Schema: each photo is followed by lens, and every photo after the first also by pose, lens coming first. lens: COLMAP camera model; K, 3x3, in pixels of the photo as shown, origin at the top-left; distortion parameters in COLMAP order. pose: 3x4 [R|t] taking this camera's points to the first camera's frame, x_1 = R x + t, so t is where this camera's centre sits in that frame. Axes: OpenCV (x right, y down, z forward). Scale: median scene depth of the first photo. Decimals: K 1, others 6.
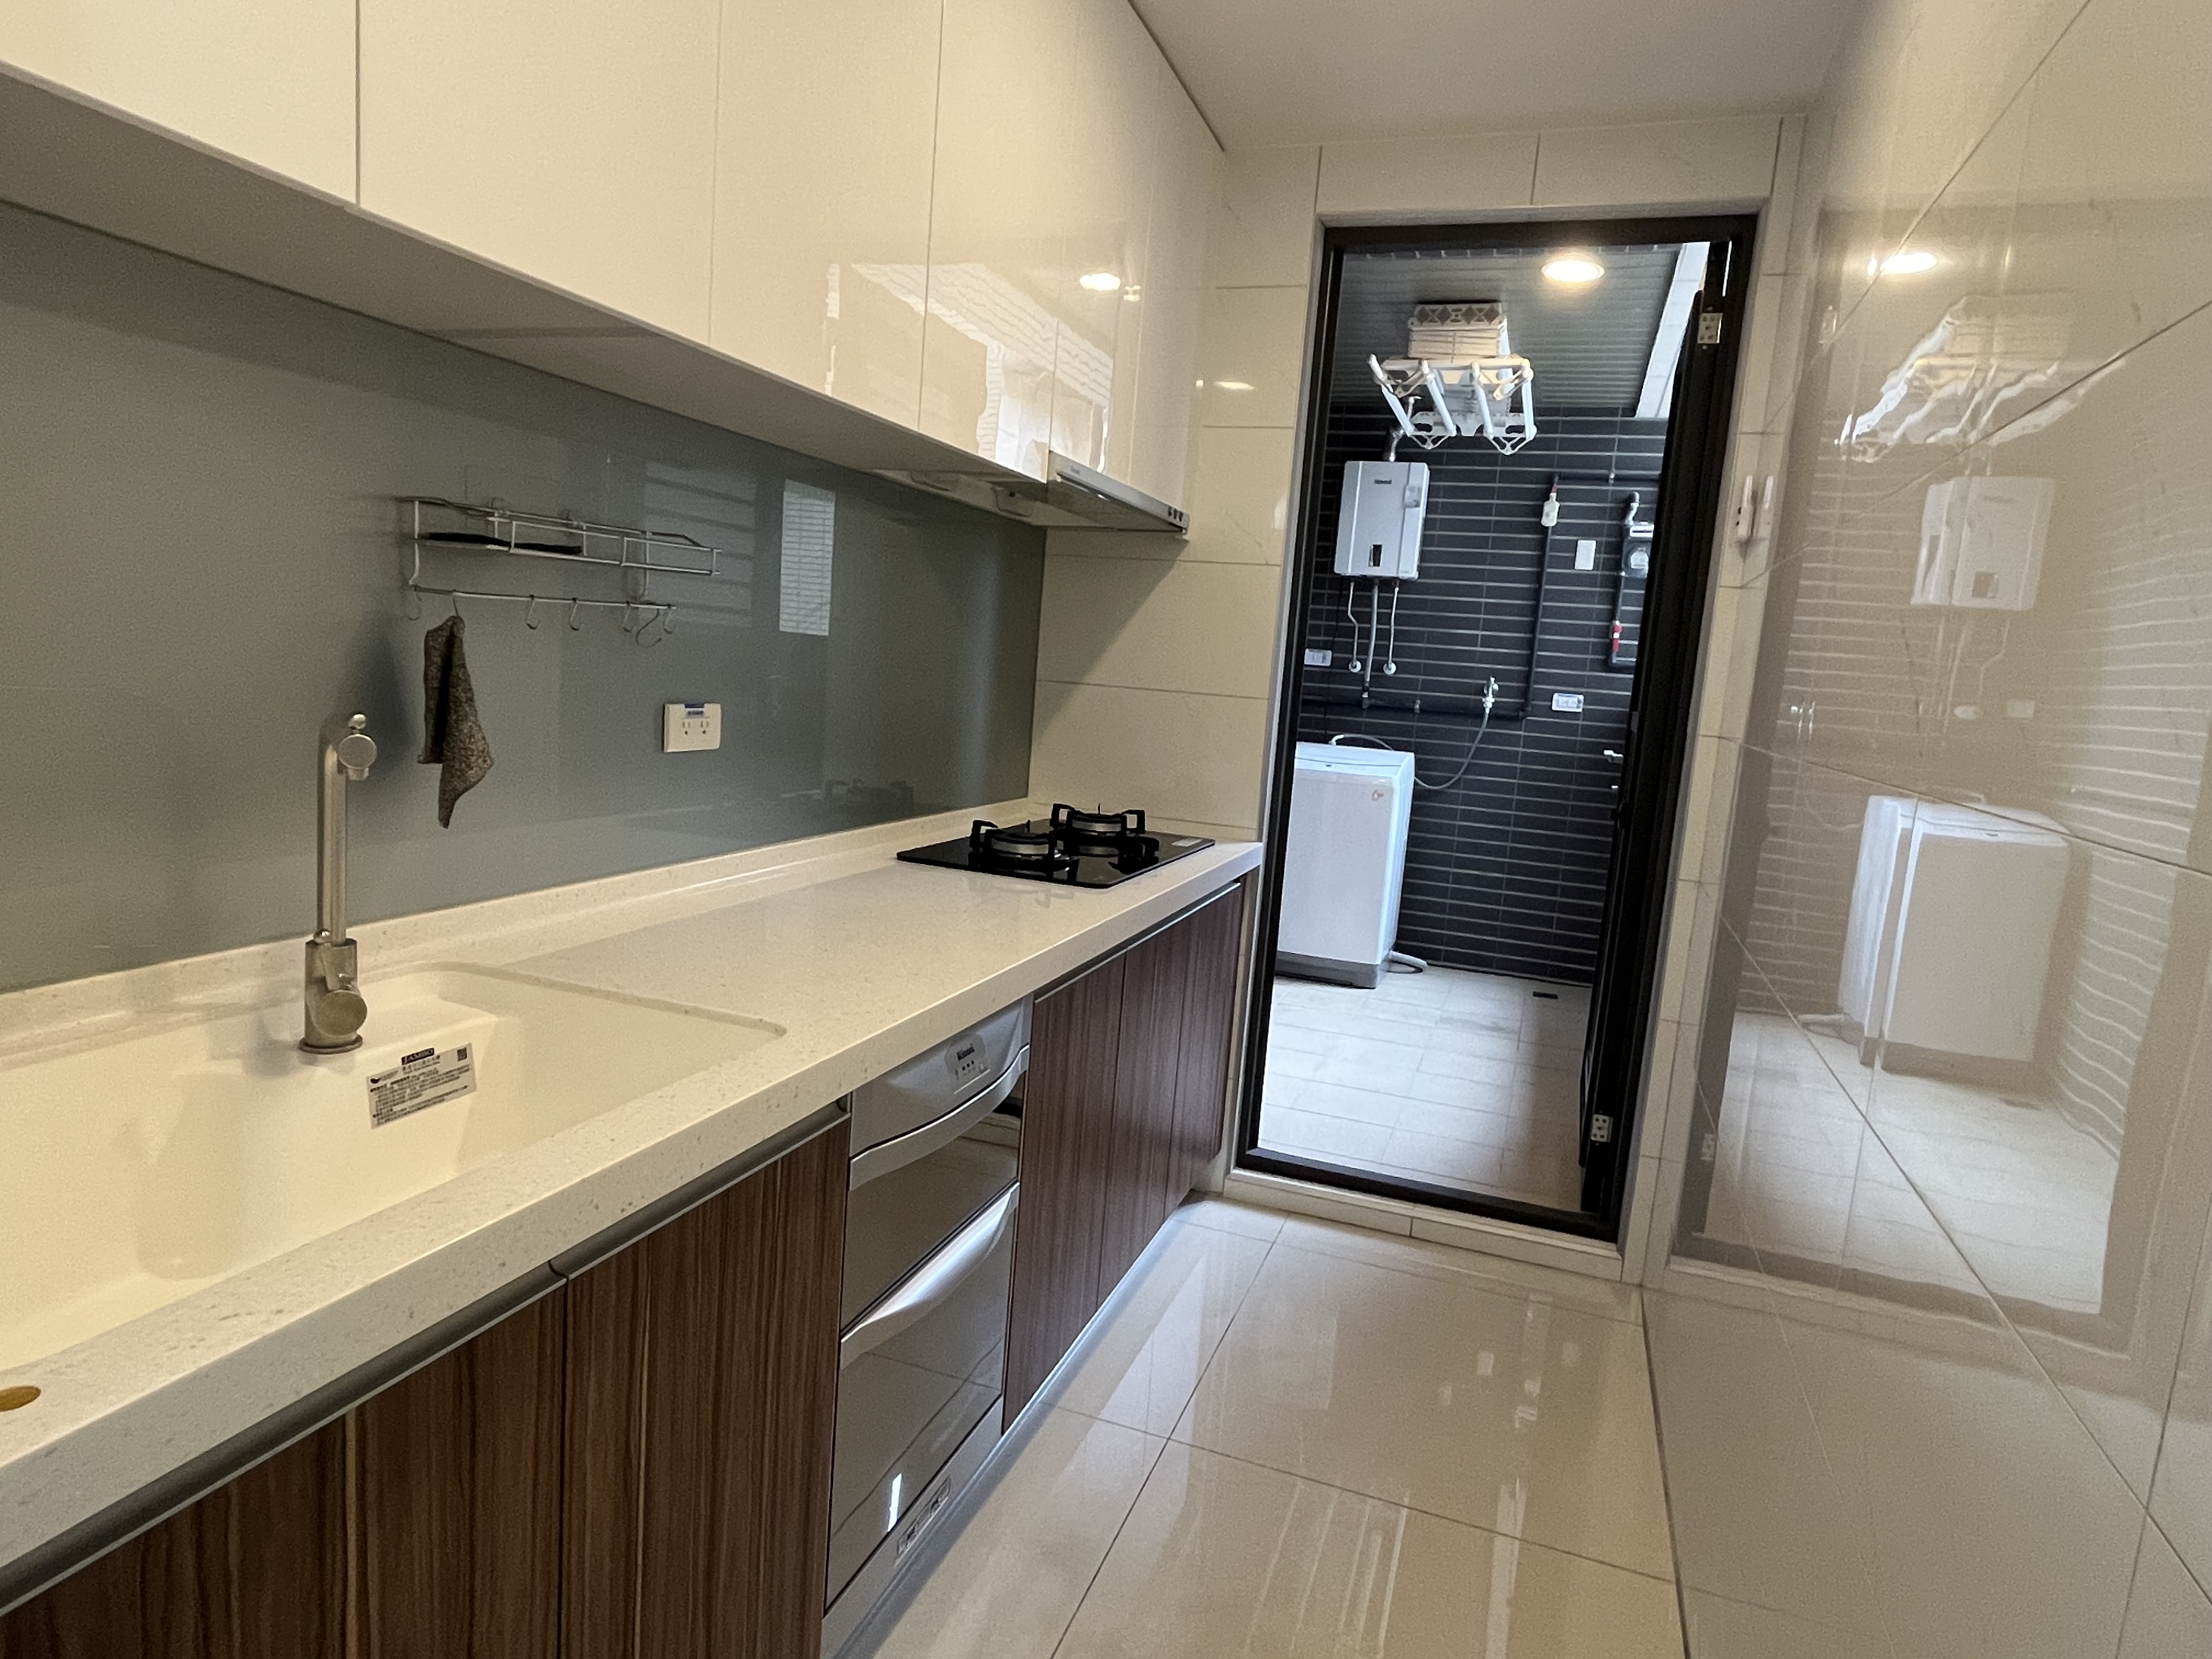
lens RADIAL K [[1261.5, 0, 1112.7], [0, 1261.5, 826.0], [0, 0, 1]] dist [0.000314, 0.000539]
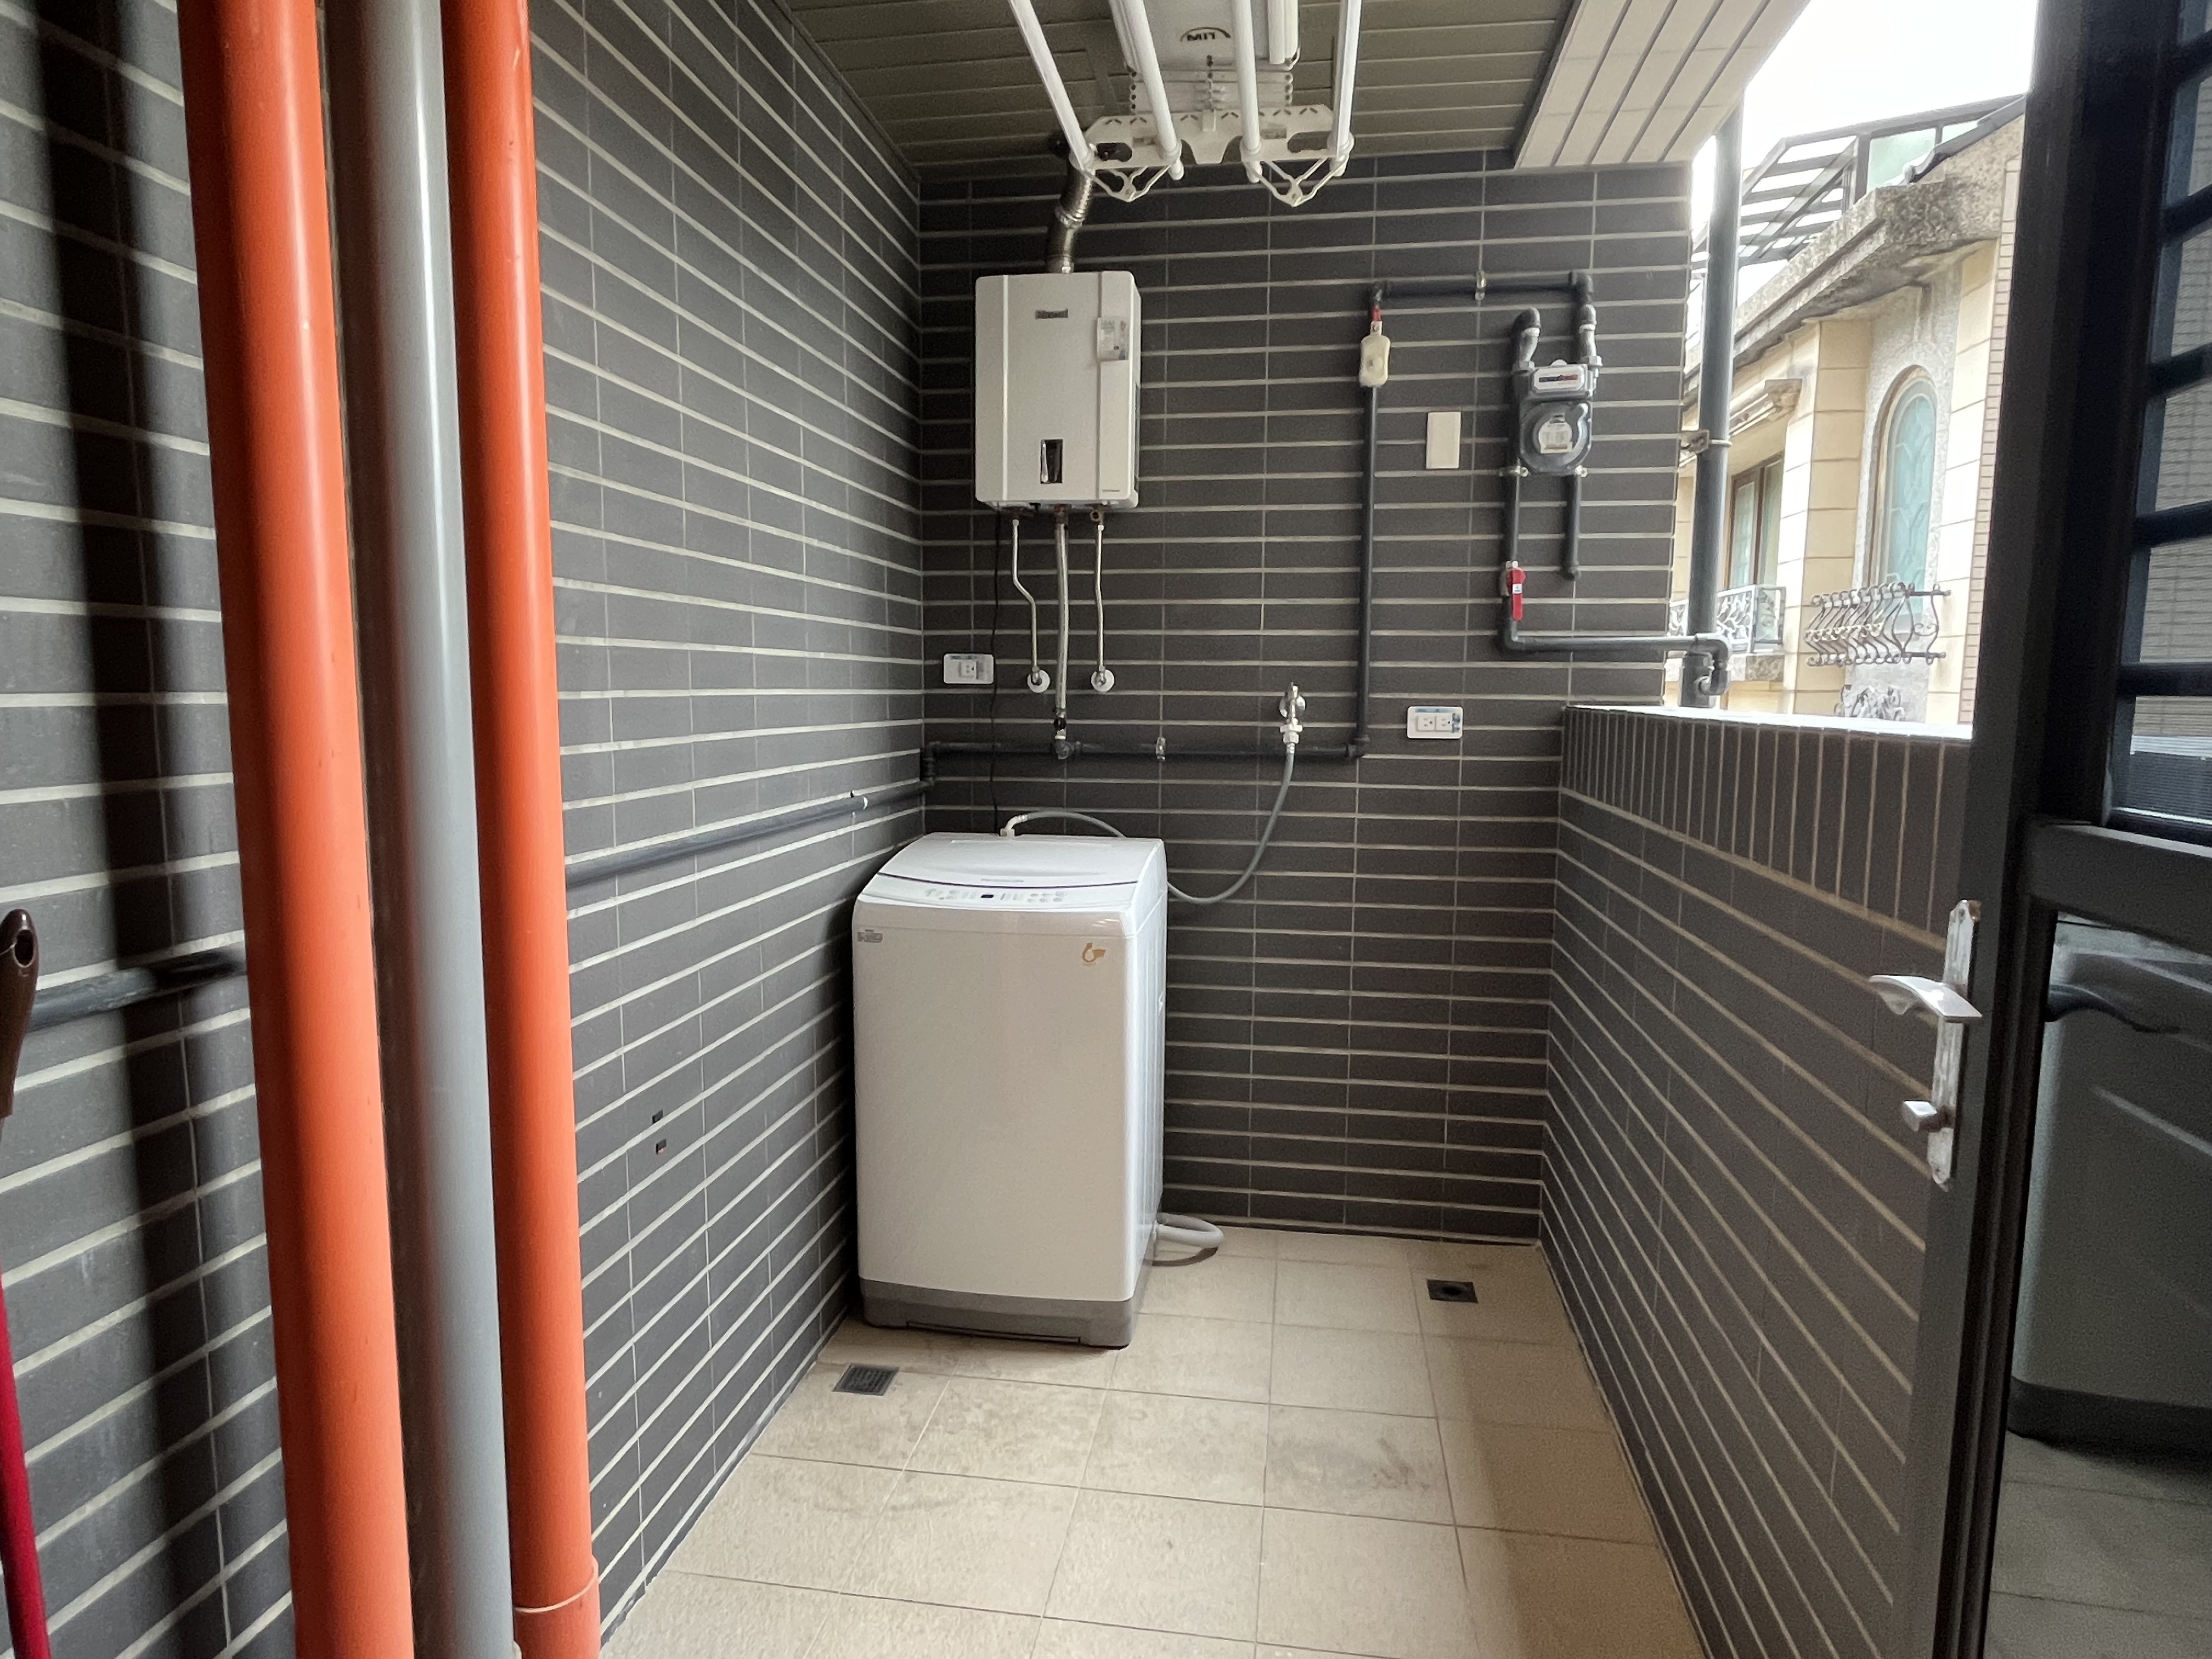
lens RADIAL K [[1261.5, 0, 1103.8], [0, 1261.5, 826.6], [0, 0, 1]] dist [0.000314, 0.000539]
pose [[0.980235, -0.091697, 0.175302, 0.126634], [0.092687, 0.995692, 0.002548, -0.067917], [-0.174780, 0.013751, 0.984511, 0.499789]]
